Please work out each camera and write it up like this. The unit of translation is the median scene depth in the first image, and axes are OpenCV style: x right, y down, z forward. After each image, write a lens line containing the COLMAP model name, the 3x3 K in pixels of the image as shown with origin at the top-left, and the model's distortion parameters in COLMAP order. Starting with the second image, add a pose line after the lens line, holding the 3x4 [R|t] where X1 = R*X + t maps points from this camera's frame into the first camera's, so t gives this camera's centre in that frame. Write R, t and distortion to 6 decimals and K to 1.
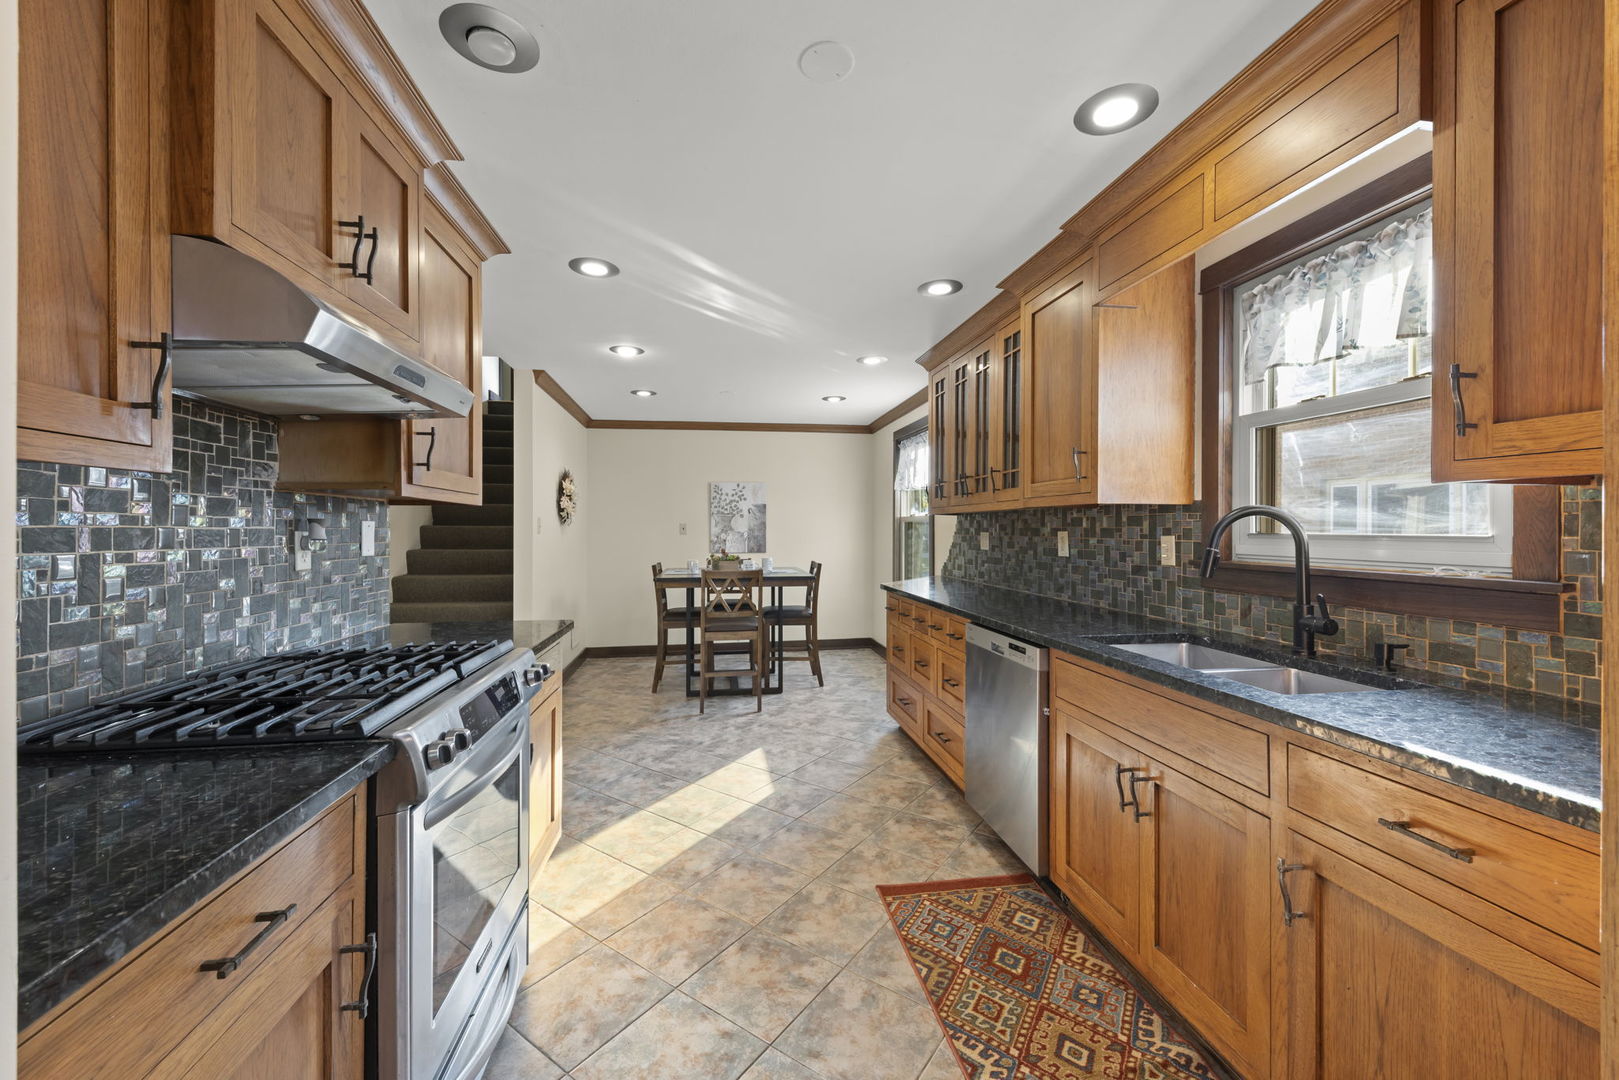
lens RADIAL K [[631.2, 0, 809.6], [0, 631.2, 529.6], [0, 0, 1]] dist [0.013264, -0.005942]
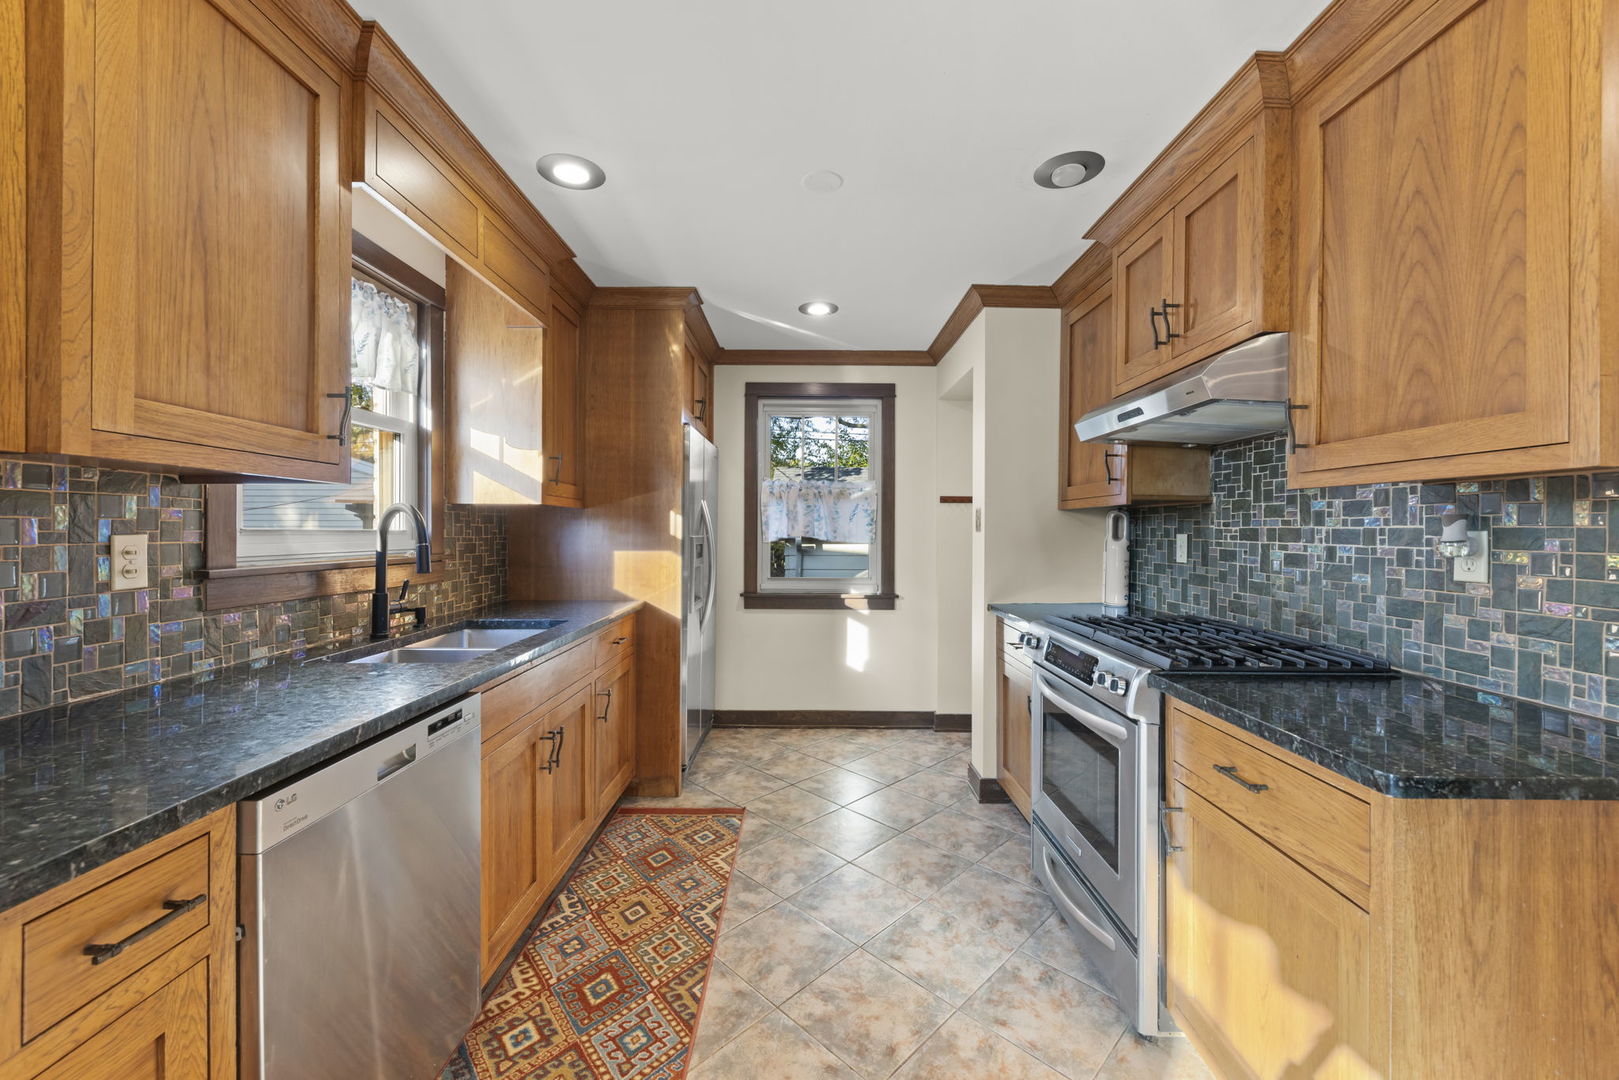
lens RADIAL K [[631.2, 0, 809.6], [0, 631.2, 529.6], [0, 0, 1]] dist [0.013264, -0.005942]
pose [[-0.987165, -0.003474, 0.159668, -0.119956], [-0.003408, 0.999994, 0.000687, 0.002977], [-0.159669, 0.000134, -0.987171, 1.669532]]
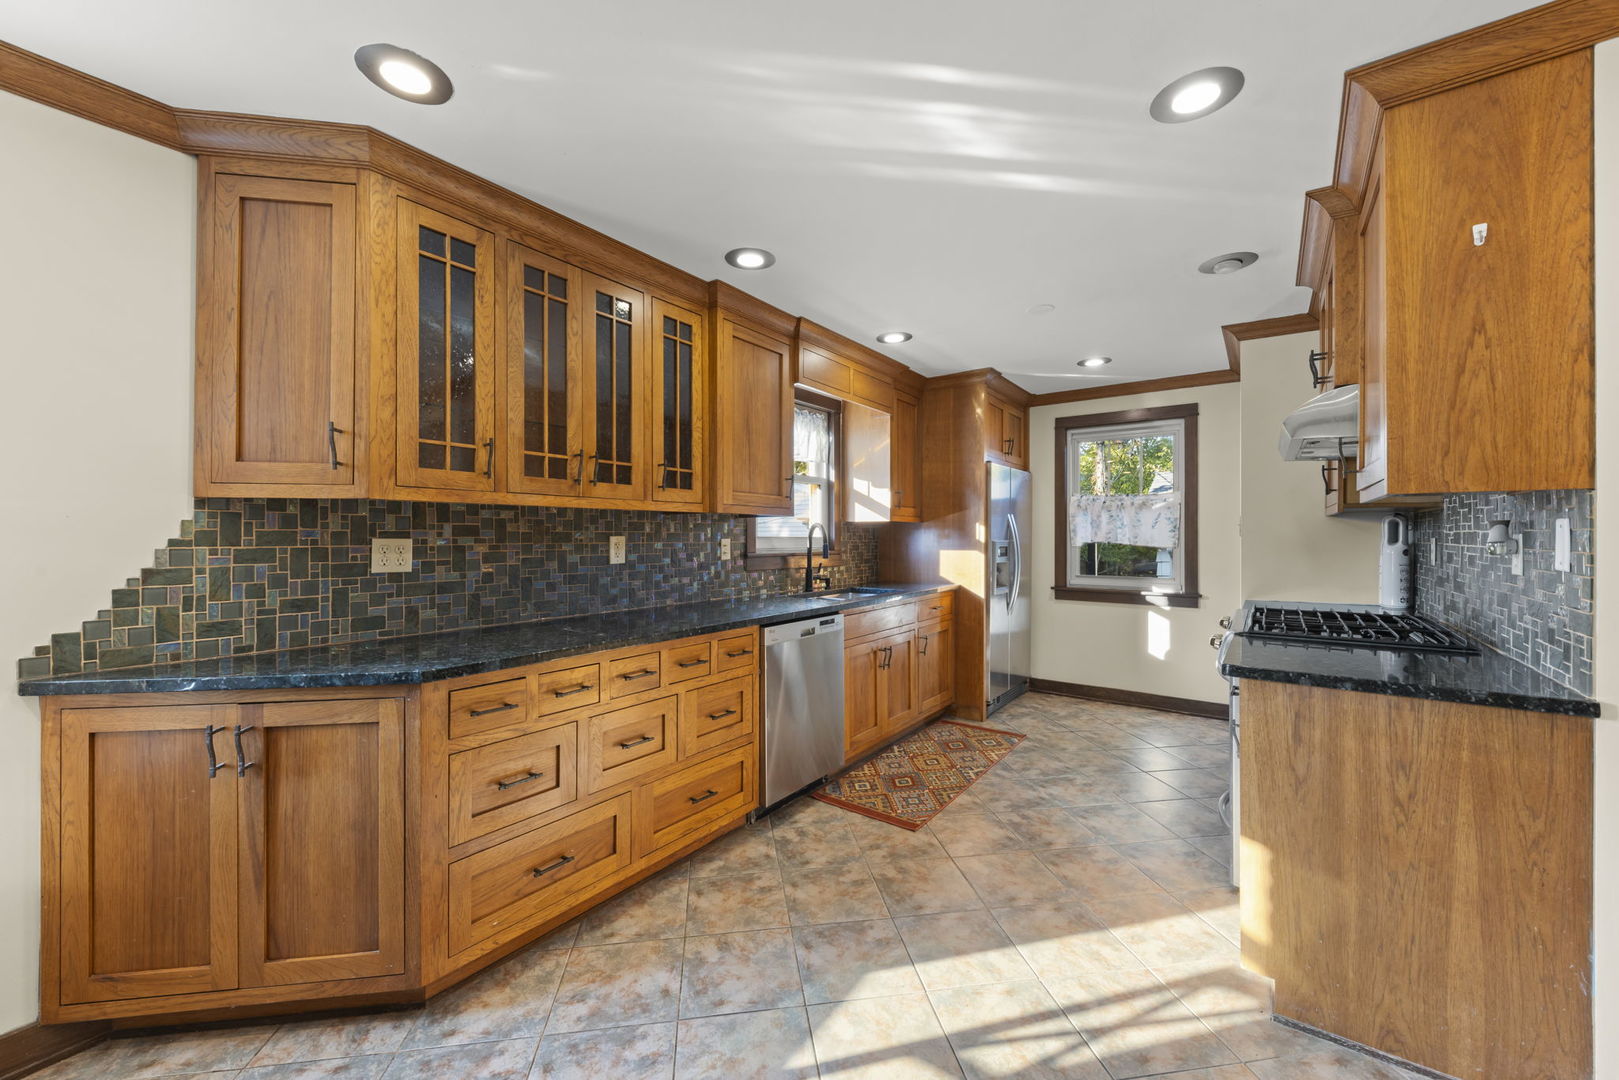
lens RADIAL K [[619.1, 0, 809.5], [0, 619.1, 540.0], [0, 0, 1]] dist [-0.000635, -0.000011]
pose [[-0.701715, -0.003892, 0.712447, -0.633398], [0.000945, 0.999979, 0.006394, 0.004171], [-0.712457, 0.005160, -0.701696, 2.114018]]
